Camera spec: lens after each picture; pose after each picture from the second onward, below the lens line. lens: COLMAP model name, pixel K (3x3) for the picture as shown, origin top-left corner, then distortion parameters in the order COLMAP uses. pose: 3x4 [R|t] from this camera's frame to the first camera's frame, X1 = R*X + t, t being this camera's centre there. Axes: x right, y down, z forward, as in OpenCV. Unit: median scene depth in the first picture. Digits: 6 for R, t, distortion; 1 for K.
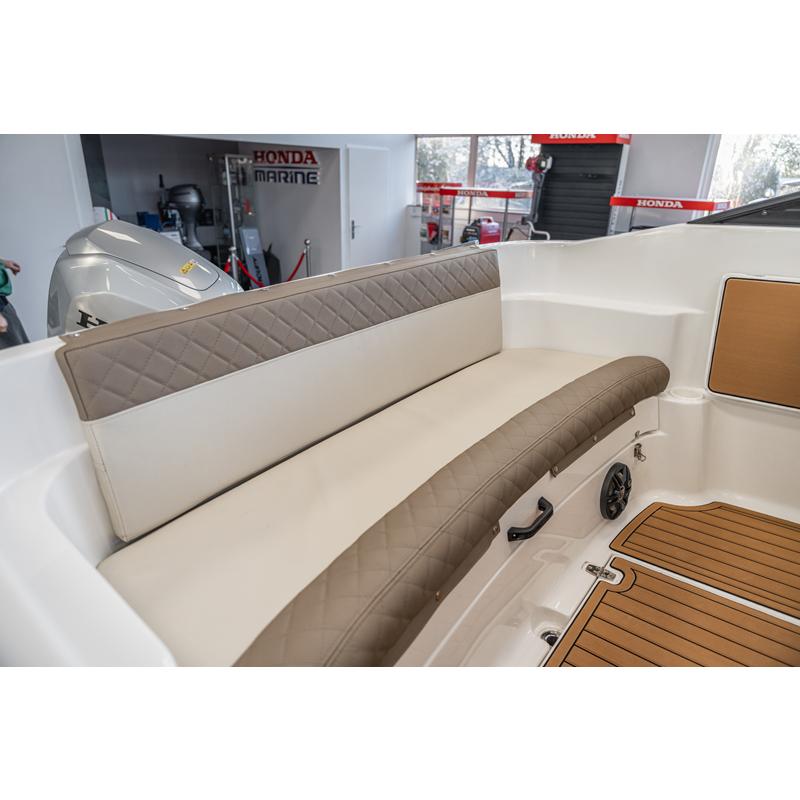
lens RADIAL K [[513.6, 0, 400.0], [0, 513.6, 400.0], [0, 0, 1]] dist [-0.001676, -0.000028]
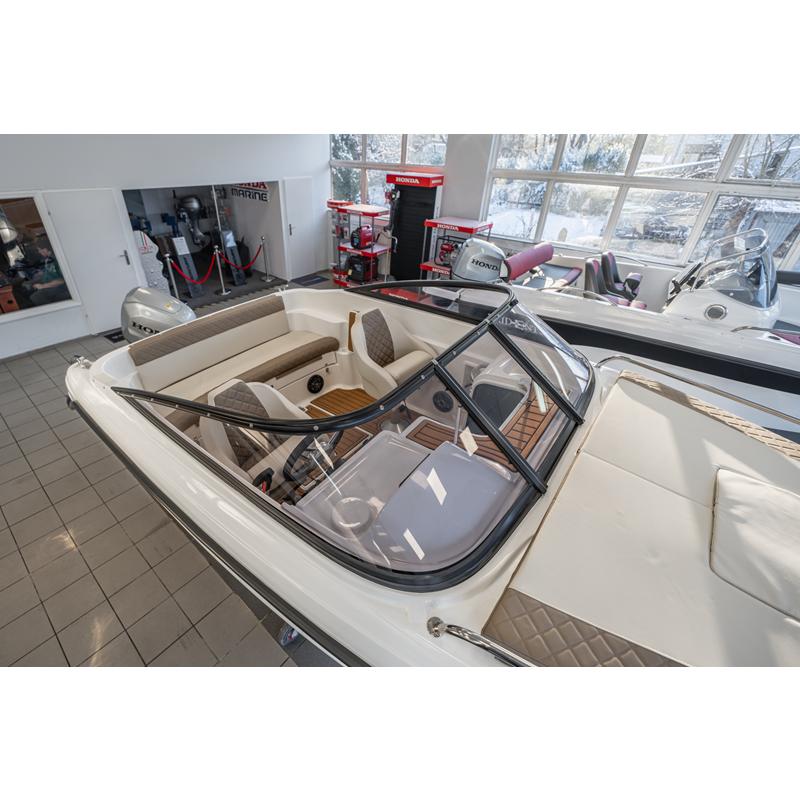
lens RADIAL K [[381.9, 0, 361.8], [0, 381.9, 376.6], [0, 0, 1]] dist [0.003291, 0.000495]
pose [[0.999558, 0.006498, -0.029010, 0.205156], [-0.002248, 0.989545, 0.144205, -0.050176], [0.029644, -0.144076, 0.989123, -0.319354]]
